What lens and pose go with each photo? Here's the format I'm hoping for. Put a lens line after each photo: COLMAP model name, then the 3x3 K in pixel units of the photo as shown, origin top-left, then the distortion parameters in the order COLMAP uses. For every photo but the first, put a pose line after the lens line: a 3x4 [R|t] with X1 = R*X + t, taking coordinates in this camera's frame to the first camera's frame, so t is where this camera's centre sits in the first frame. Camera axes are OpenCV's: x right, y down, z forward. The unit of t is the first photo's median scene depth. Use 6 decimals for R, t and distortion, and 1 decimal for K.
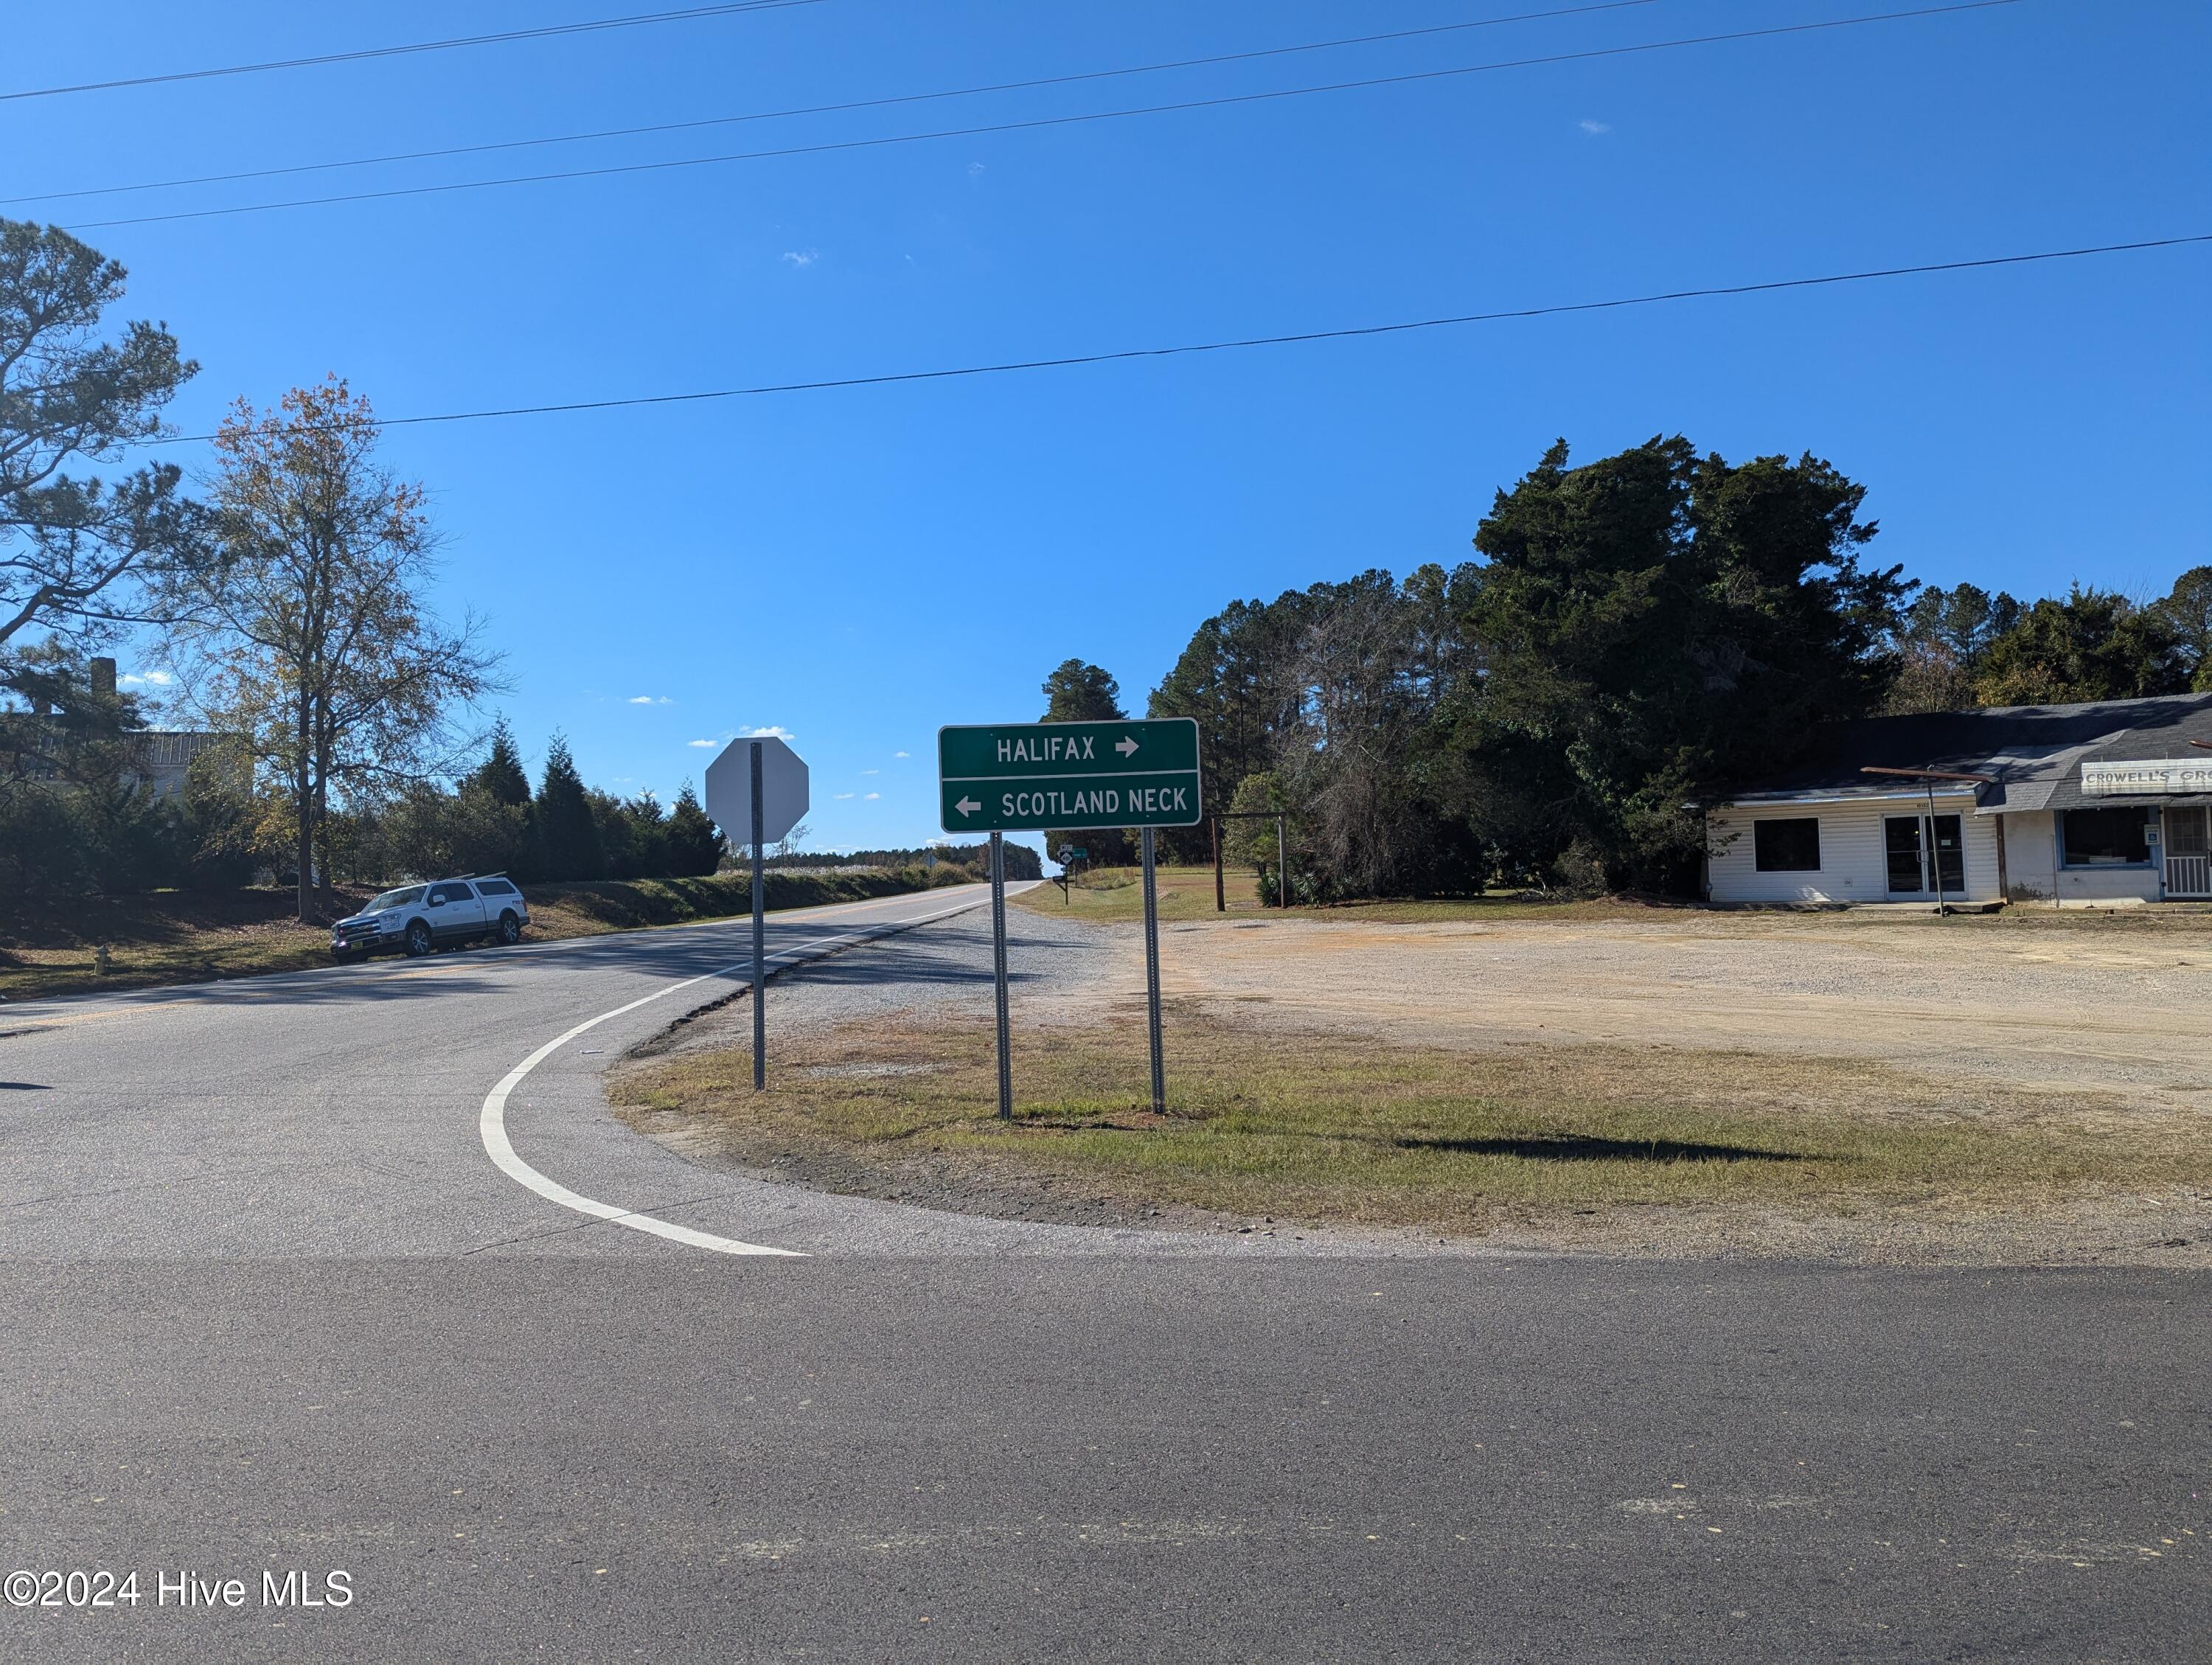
lens RADIAL K [[1546.1, 0, 1065.7], [0, 1546.1, 832.0], [0, 0, 1]] dist [0.046592, -0.053111]
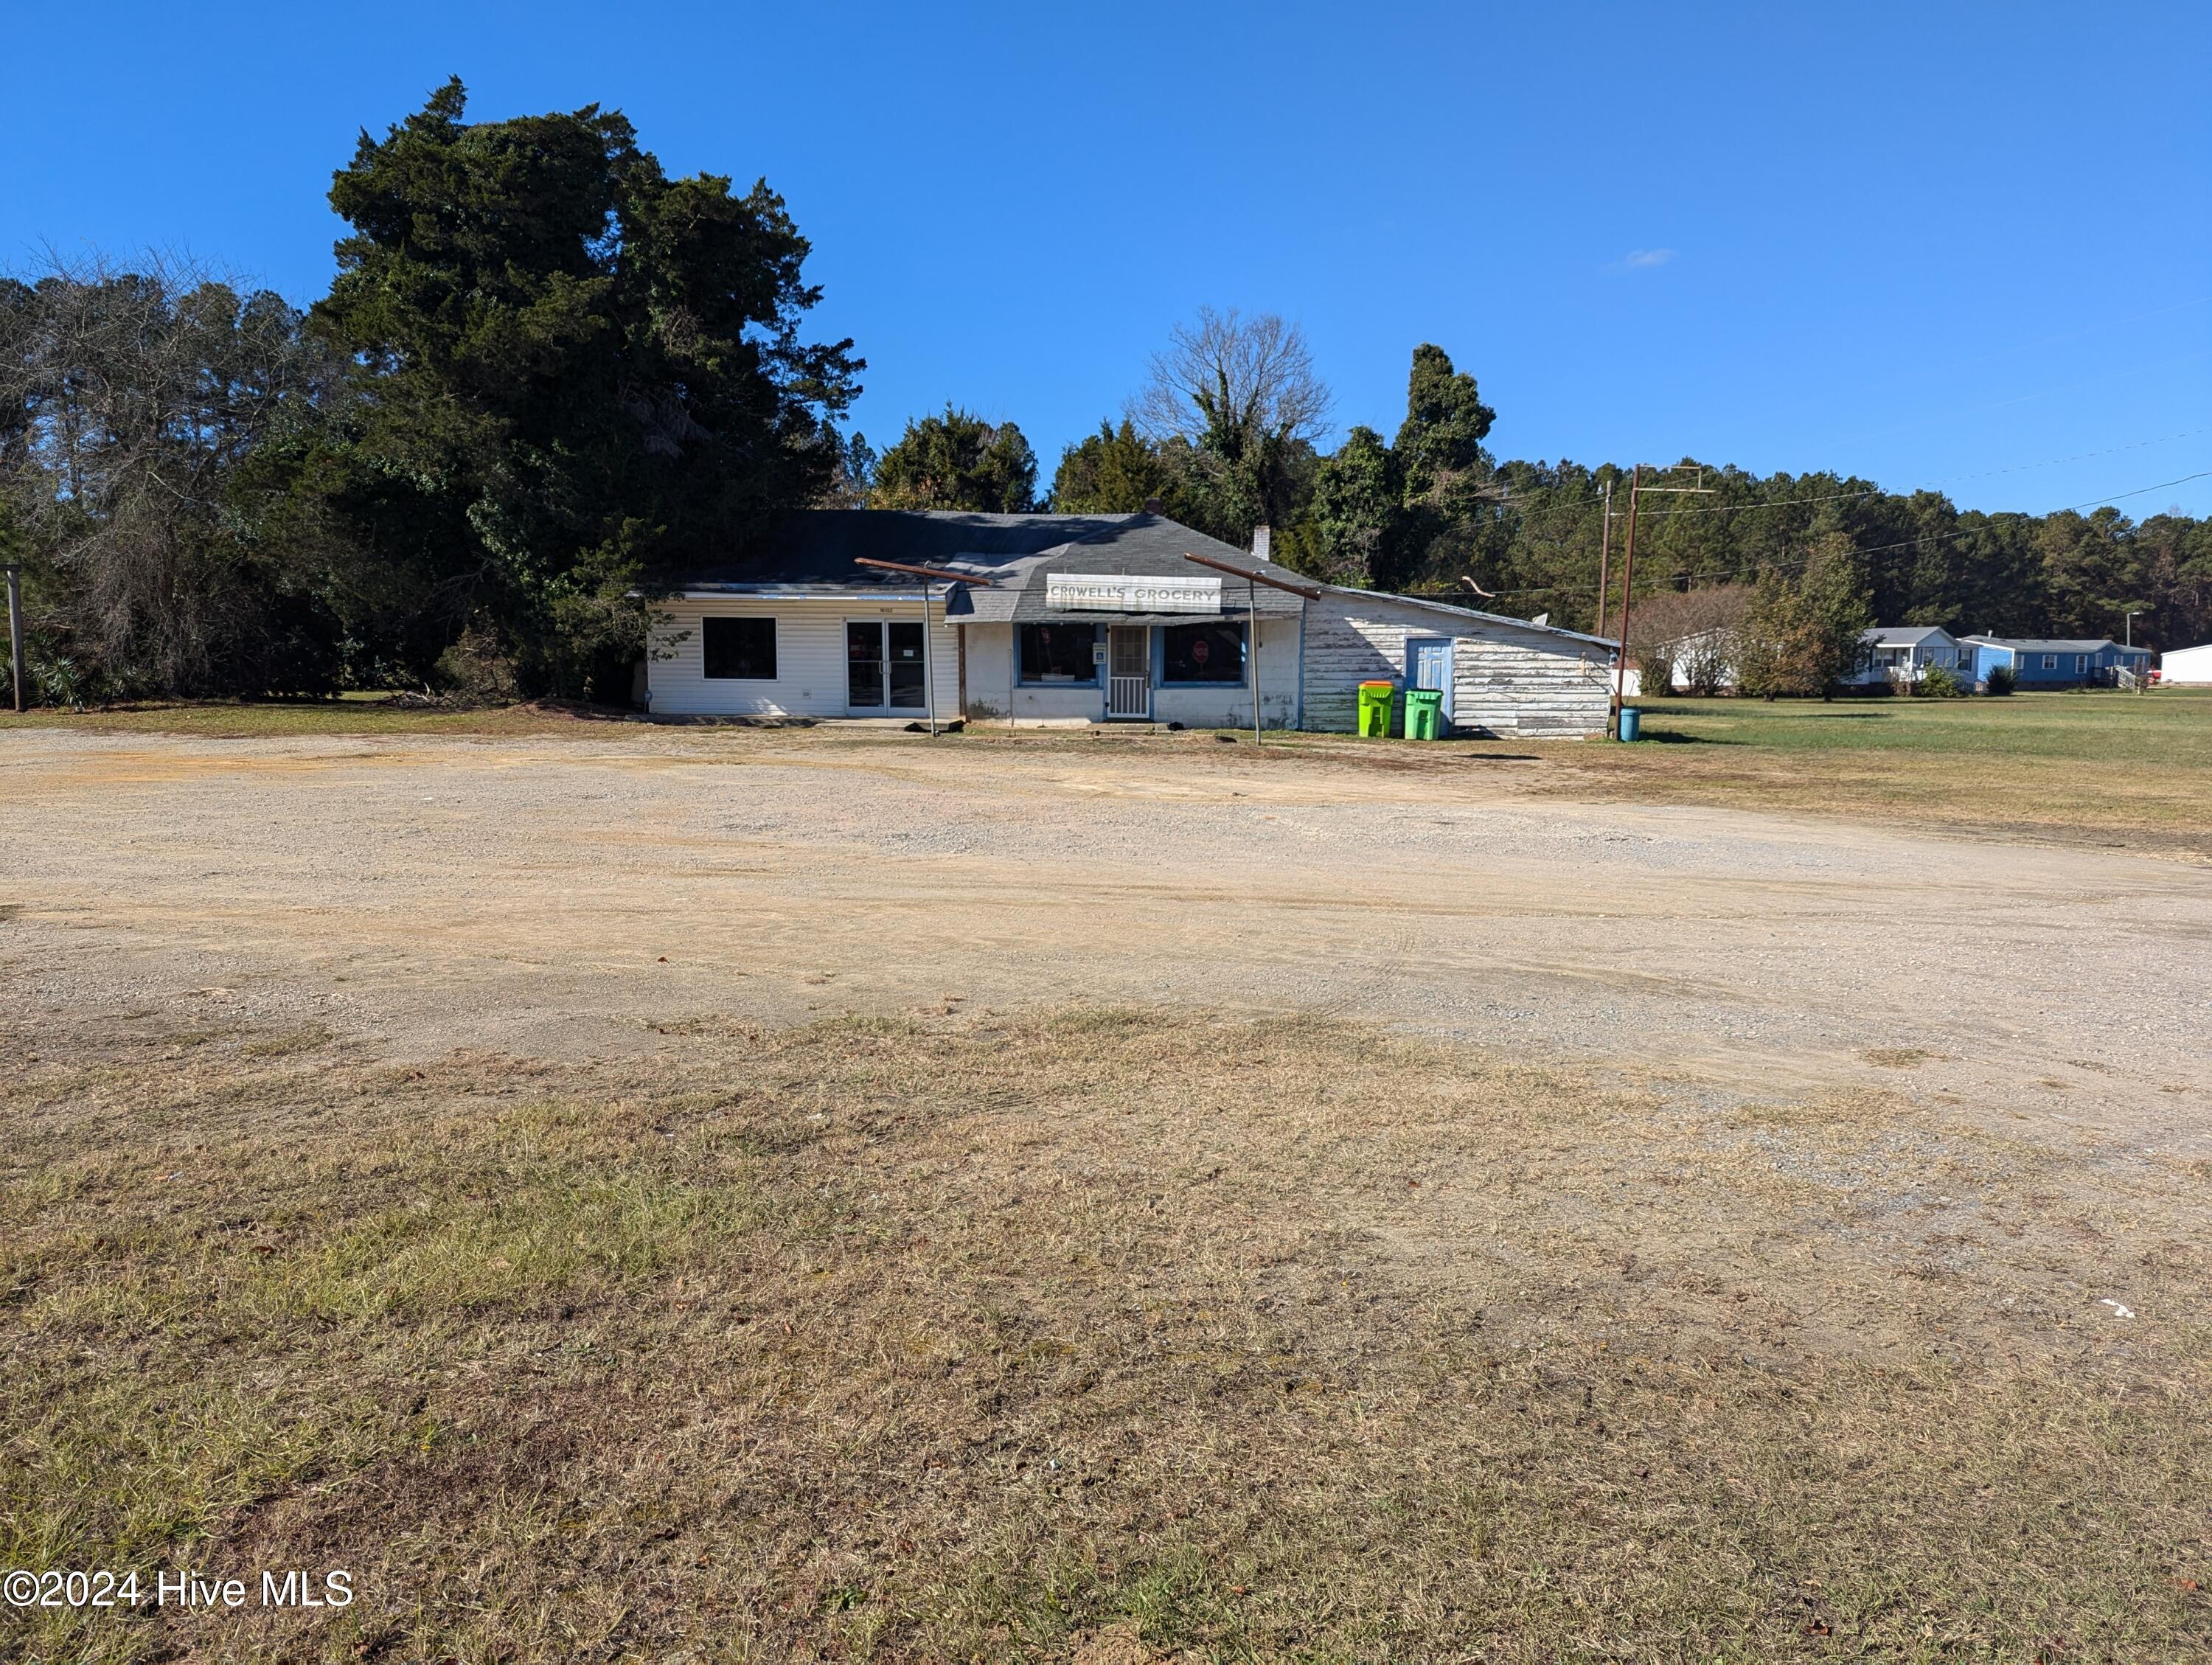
lens RADIAL K [[1563.0, 0, 1106.0], [0, 1563.0, 832.5], [0, 0, 1]] dist [0.067806, -0.073424]
pose [[0.734919, -0.036321, 0.677182, 0.024428], [-0.047723, 0.993319, 0.105069, 0.008392], [-0.676474, -0.109535, 0.728275, 0.220288]]
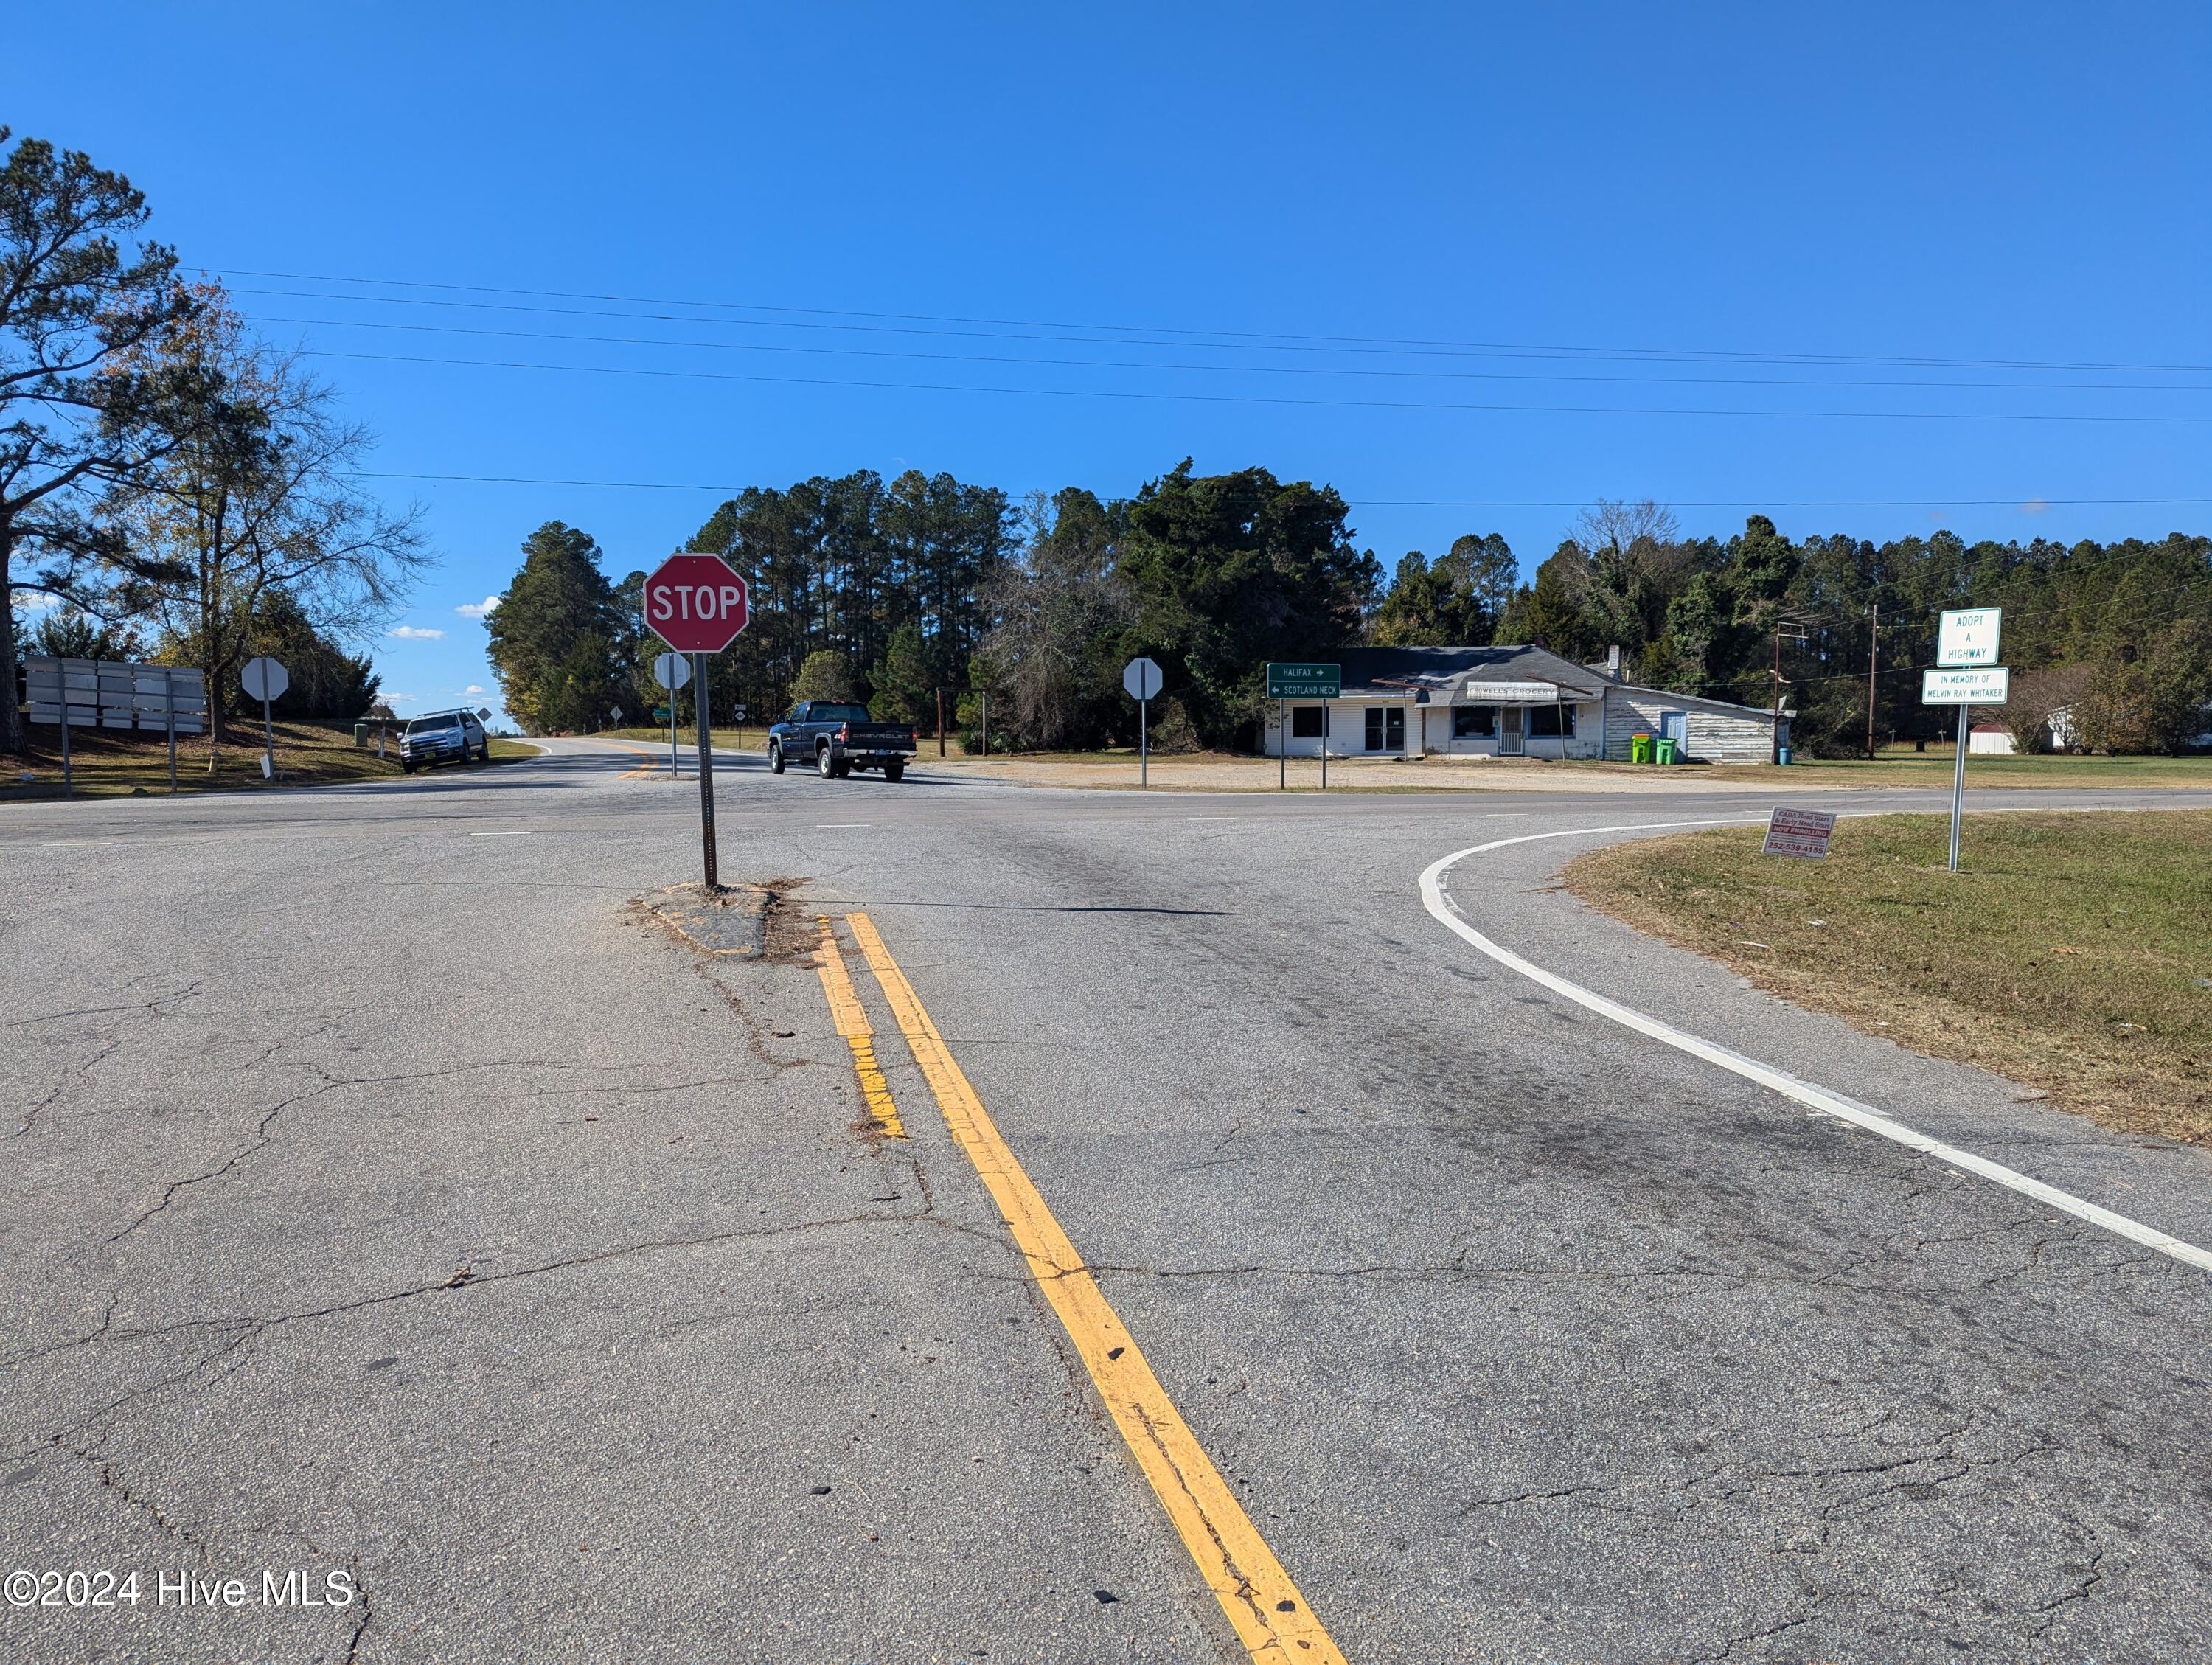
lens RADIAL K [[1555.6, 0, 1091.5], [0, 1555.6, 839.5], [0, 0, 1]] dist [0.076420, -0.076492]
pose [[0.912646, 0.004463, 0.408728, -0.436117], [-0.039165, 0.996295, 0.076572, 0.014958], [-0.406871, -0.085891, 0.909439, -0.446899]]
